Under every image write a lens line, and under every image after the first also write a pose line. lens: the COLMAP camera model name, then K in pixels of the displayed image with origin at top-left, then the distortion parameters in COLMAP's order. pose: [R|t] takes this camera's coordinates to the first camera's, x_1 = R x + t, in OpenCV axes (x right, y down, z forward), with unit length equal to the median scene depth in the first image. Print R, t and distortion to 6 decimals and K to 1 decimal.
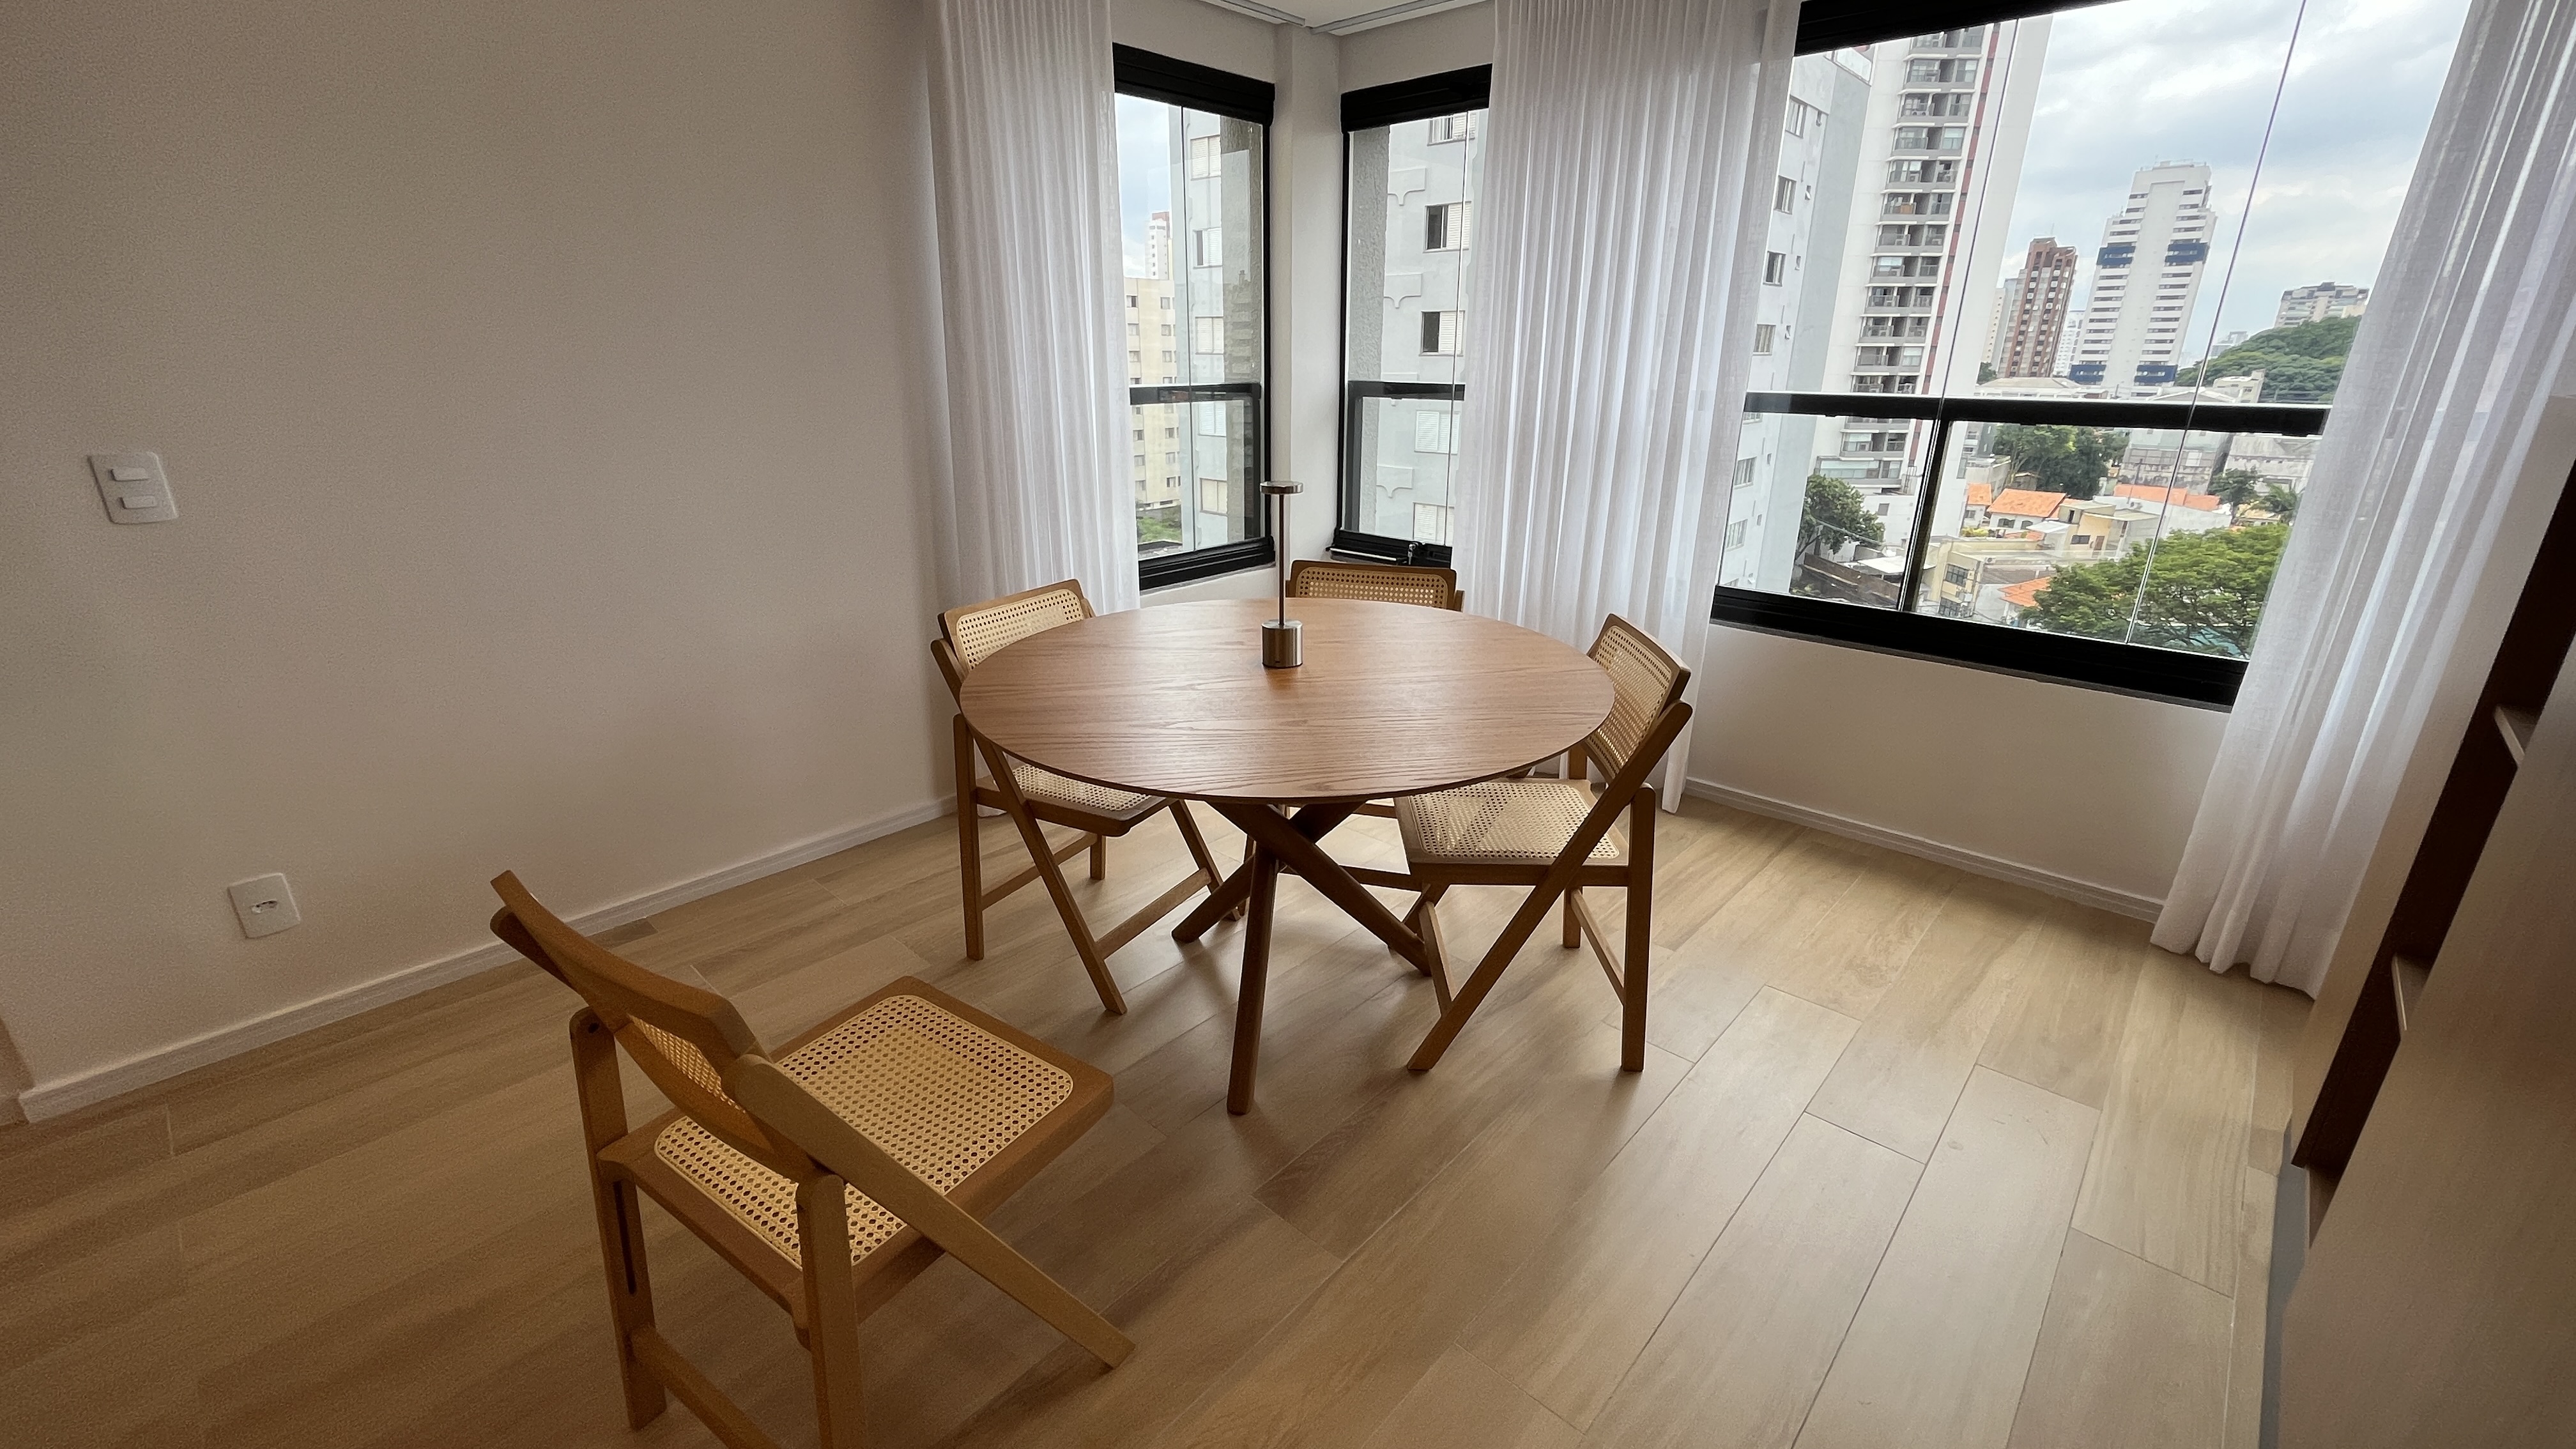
lens RADIAL K [[1054.0, 0, 1283.8], [0, 1054.0, 719.4], [0, 0, 1]] dist [-0.000446, 0.000442]
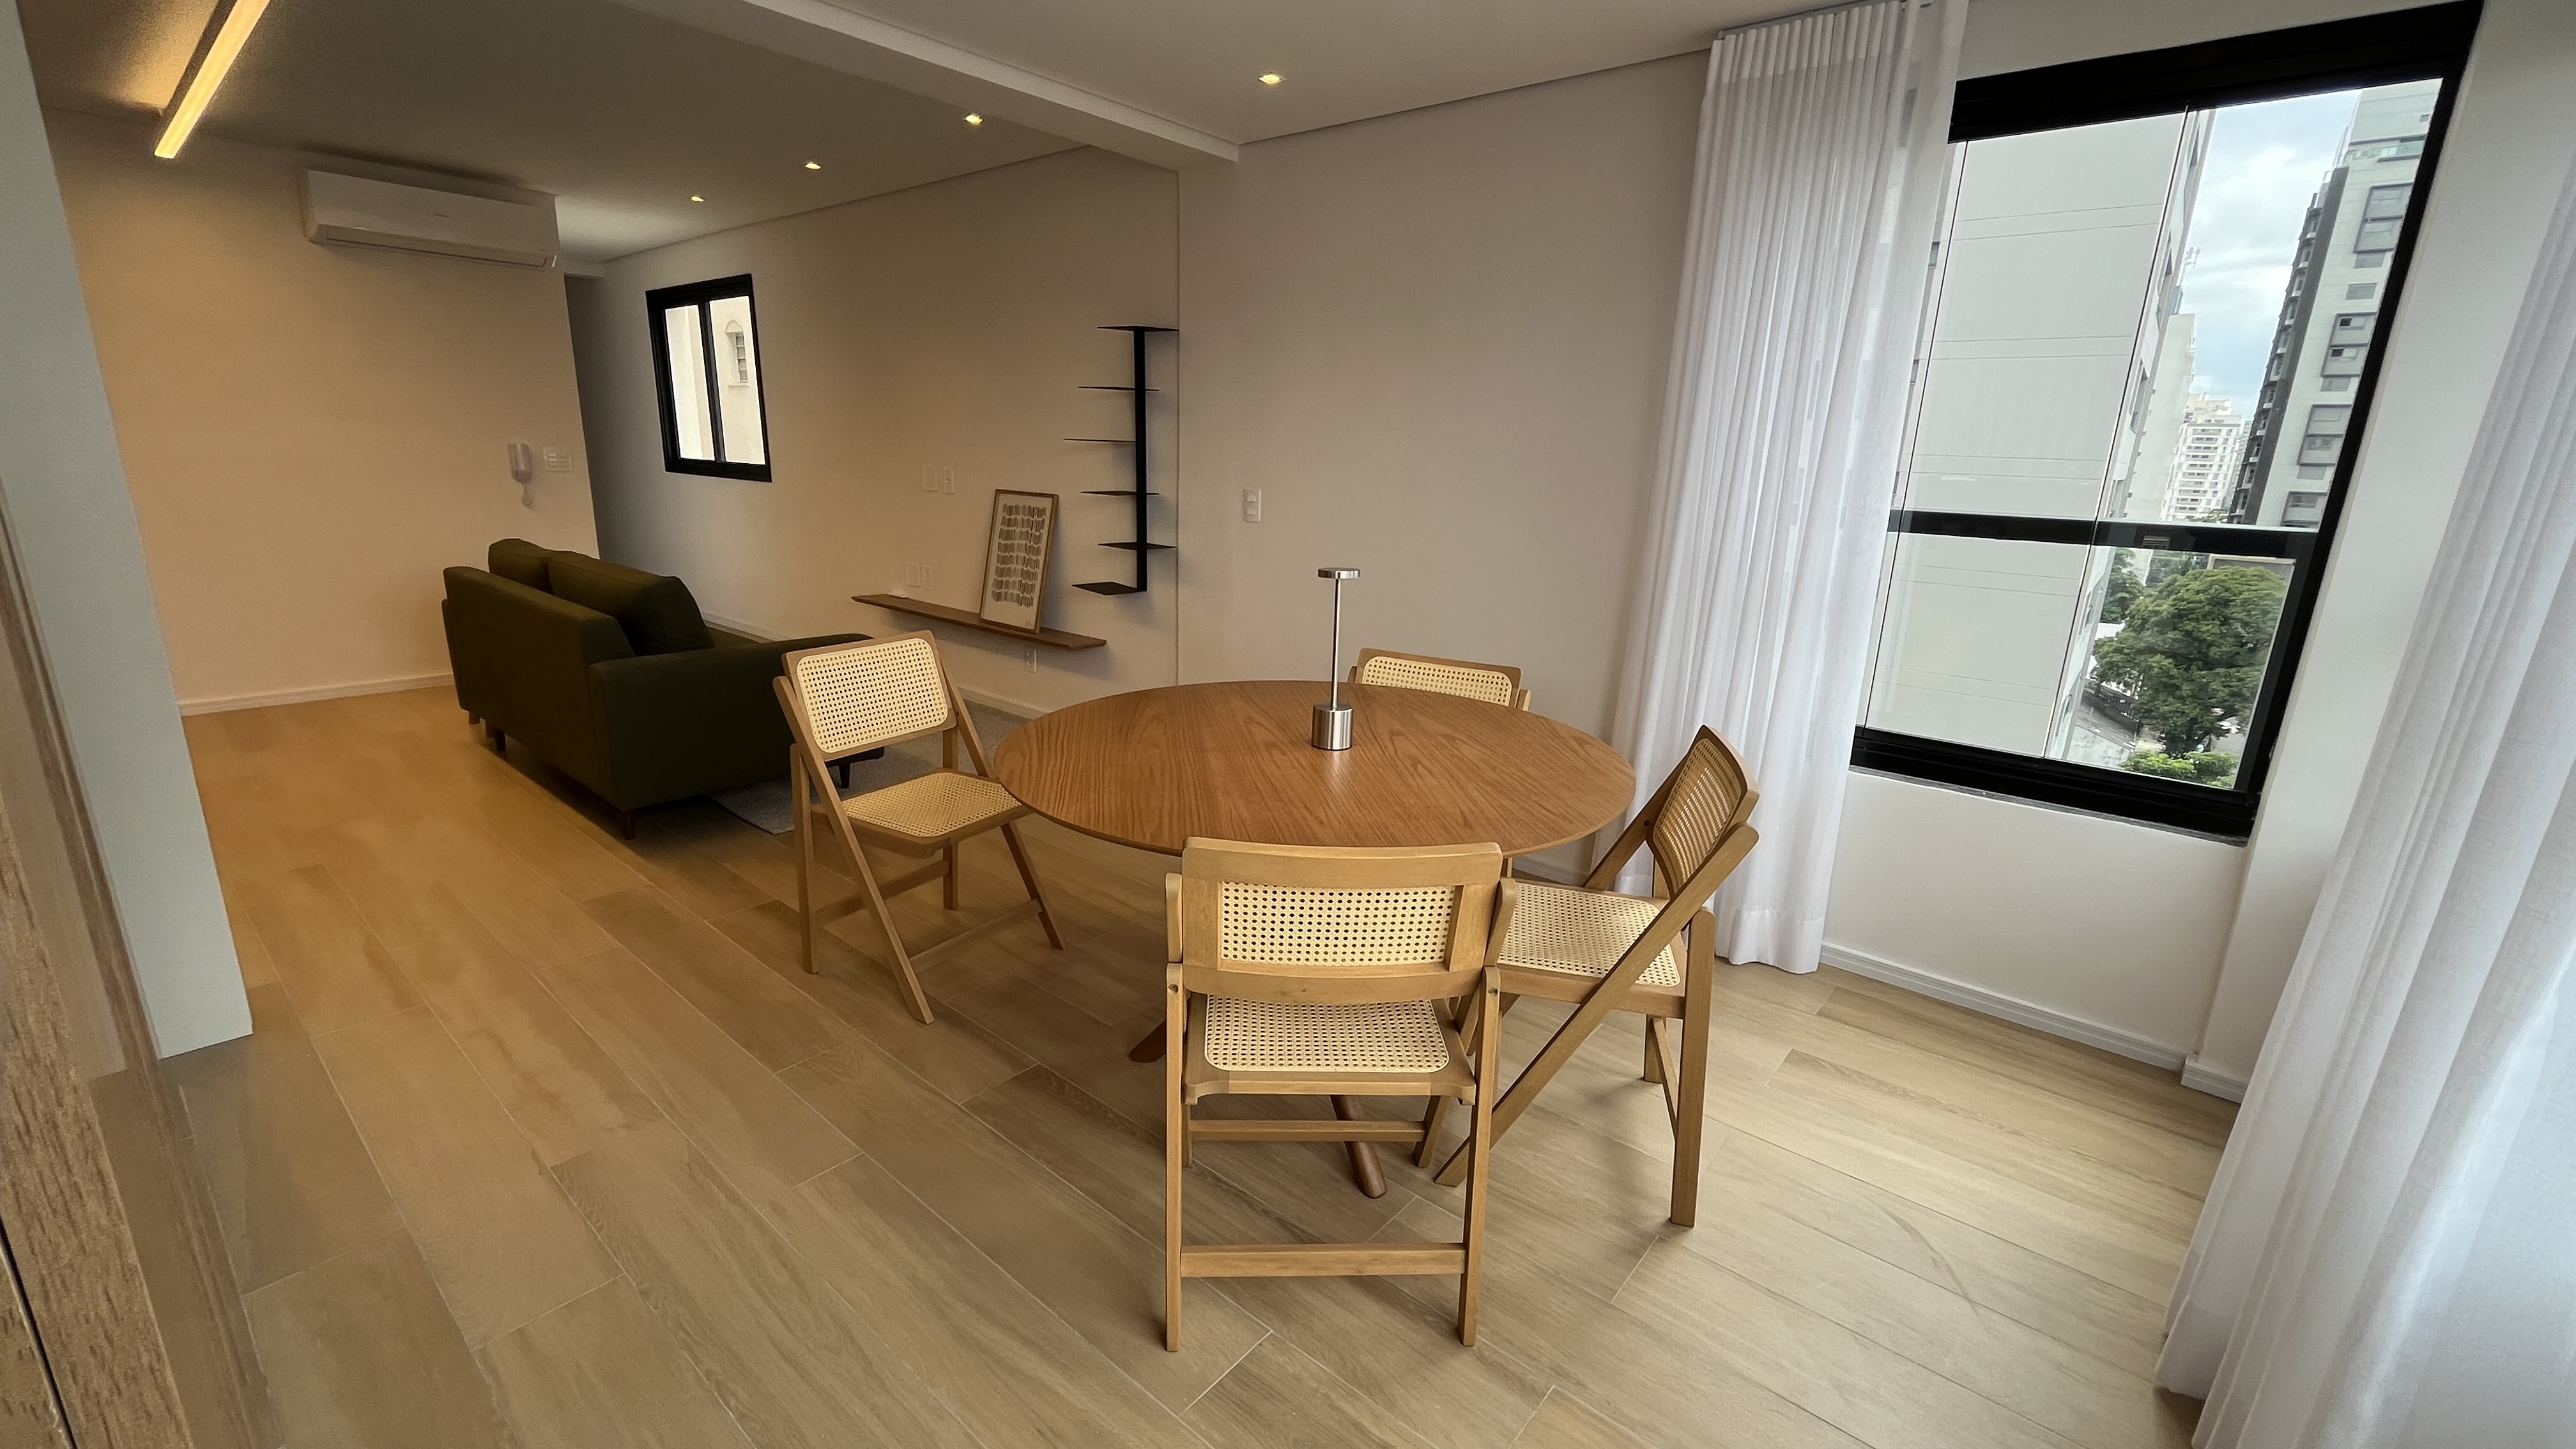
lens RADIAL K [[1054.0, 0, 1283.8], [0, 1054.0, 719.4], [0, 0, 1]] dist [-0.000446, 0.000442]
pose [[0.041659, 0.252451, -0.966713, 0.685917], [-0.357876, 0.907125, 0.221468, -0.203165], [0.932839, 0.336737, 0.128137, 0.585388]]
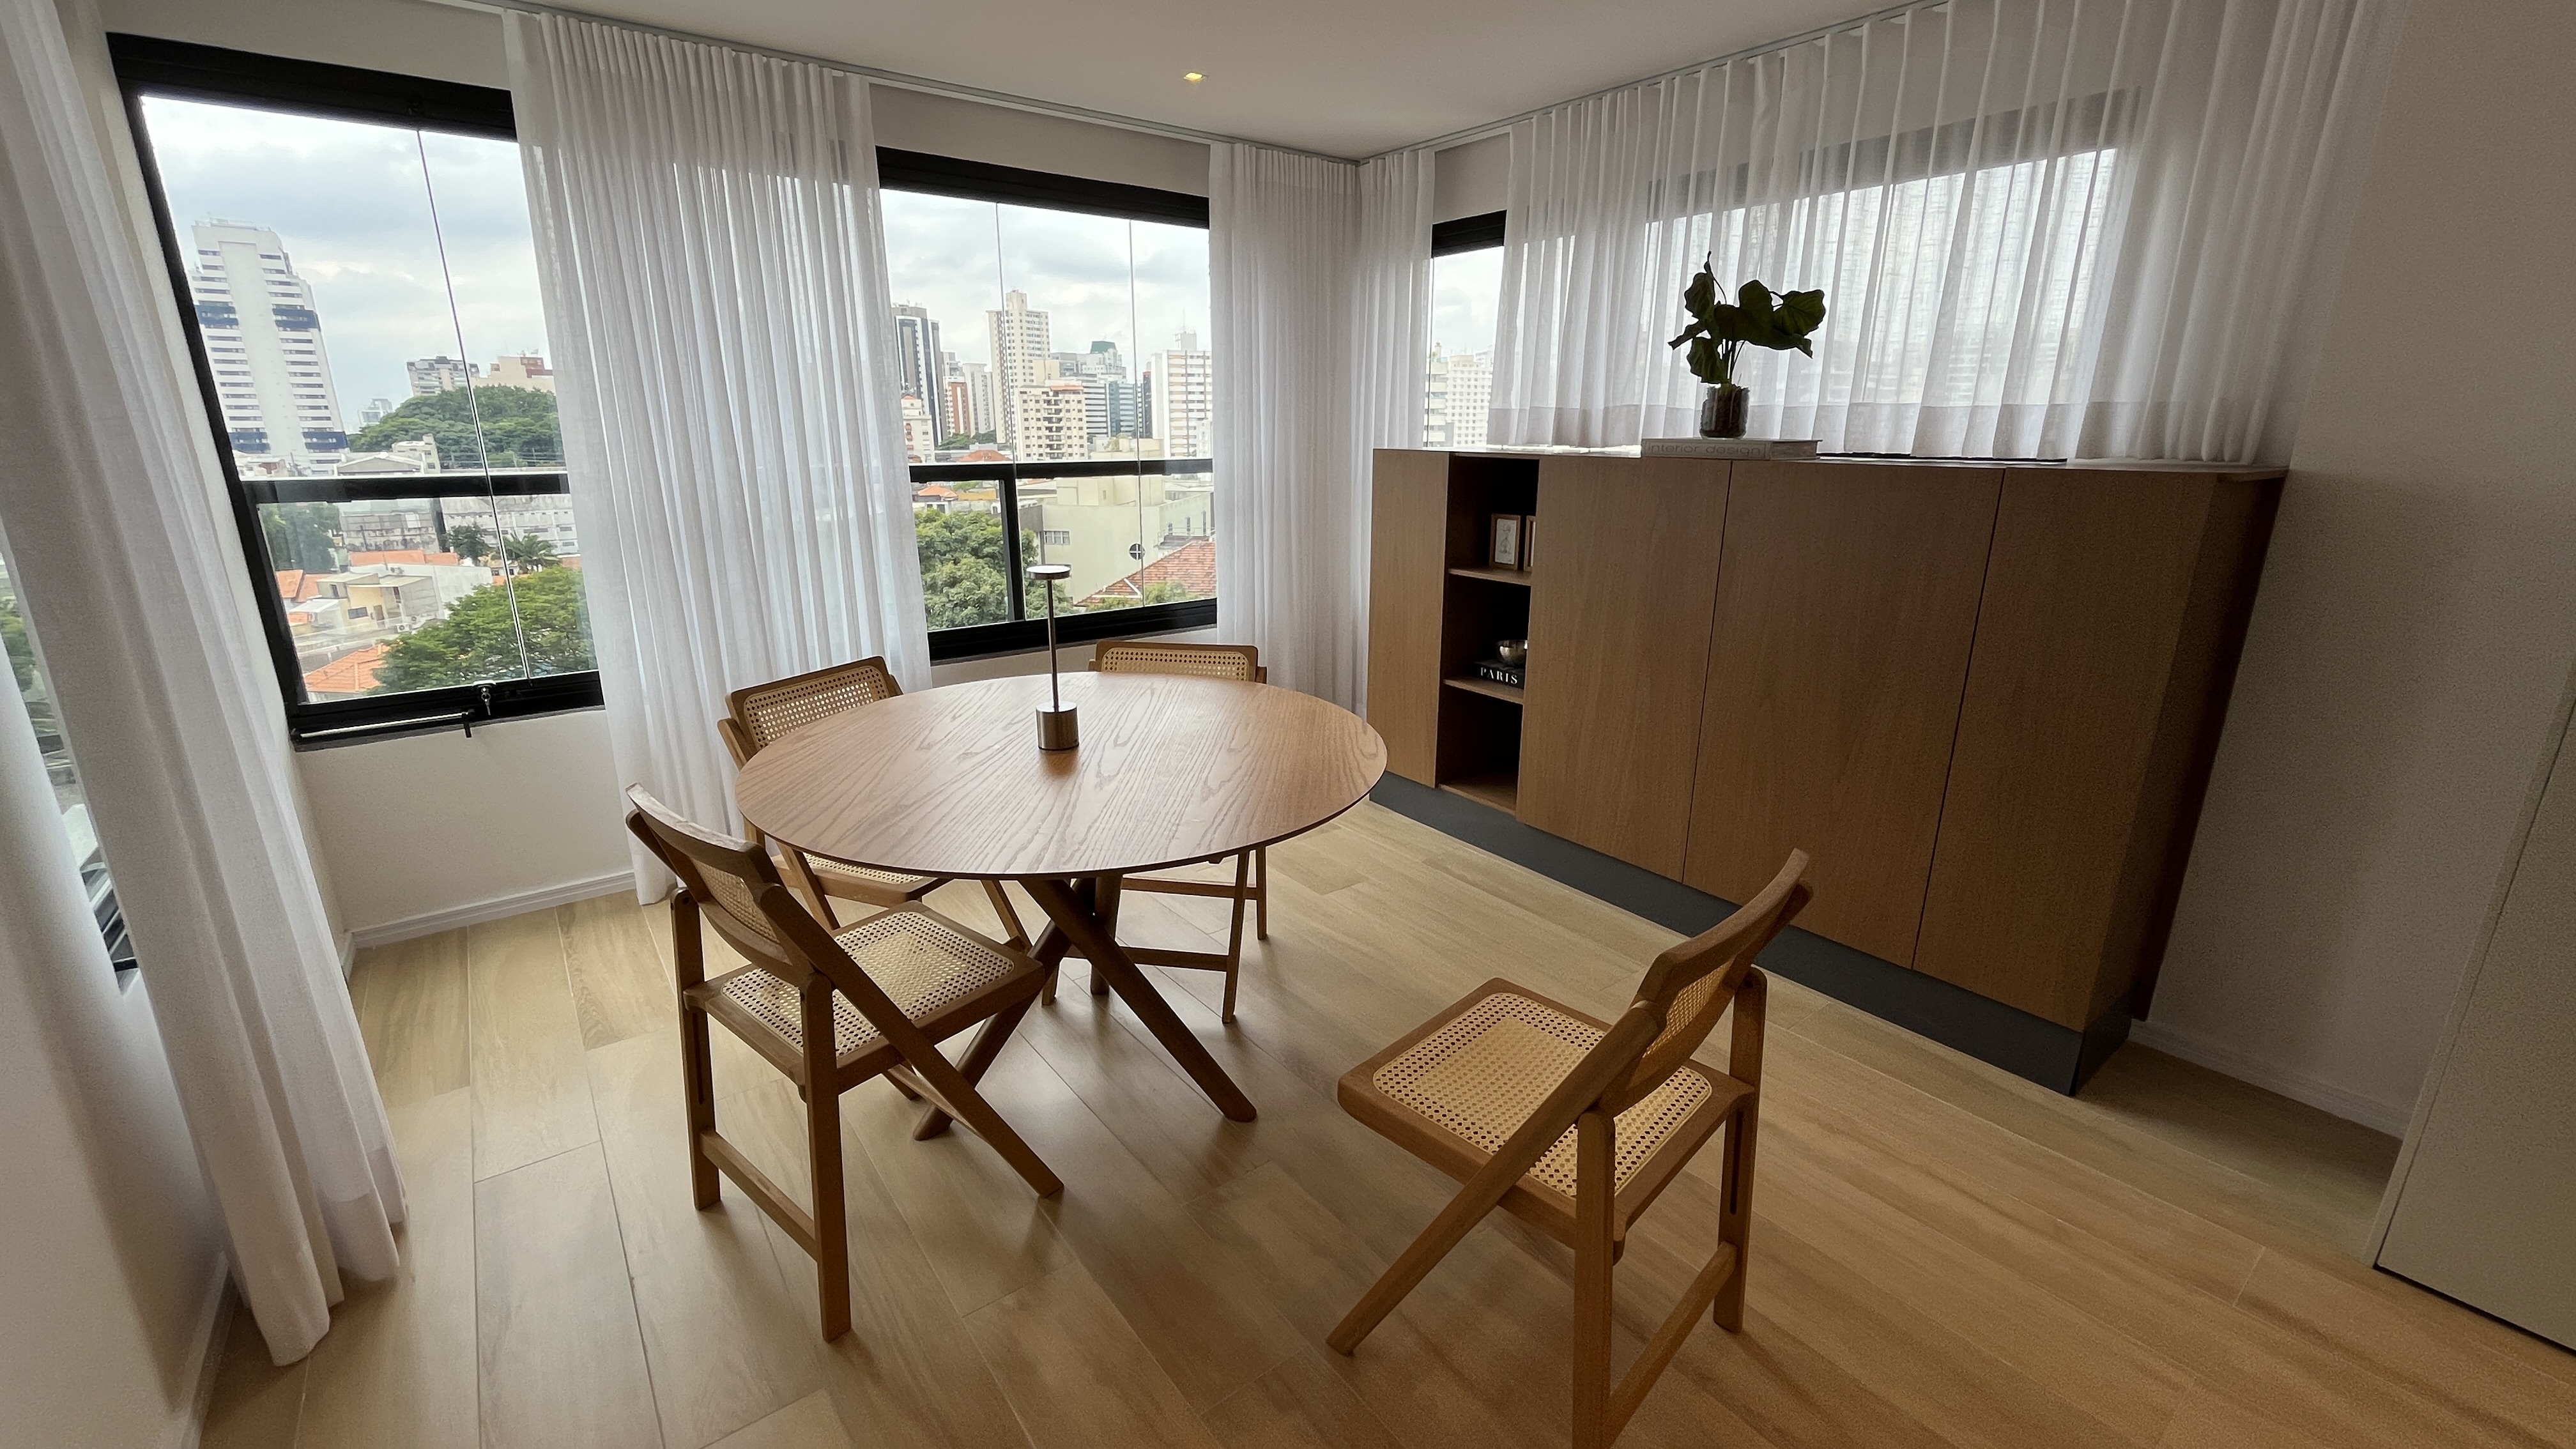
lens RADIAL K [[1054.0, 0, 1283.8], [0, 1054.0, 719.4], [0, 0, 1]] dist [-0.000446, 0.000442]
pose [[0.178987, -0.271256, 0.945719, -0.639501], [0.324682, 0.923675, 0.203484, -0.150436], [-0.928733, 0.270637, 0.253398, 0.384797]]
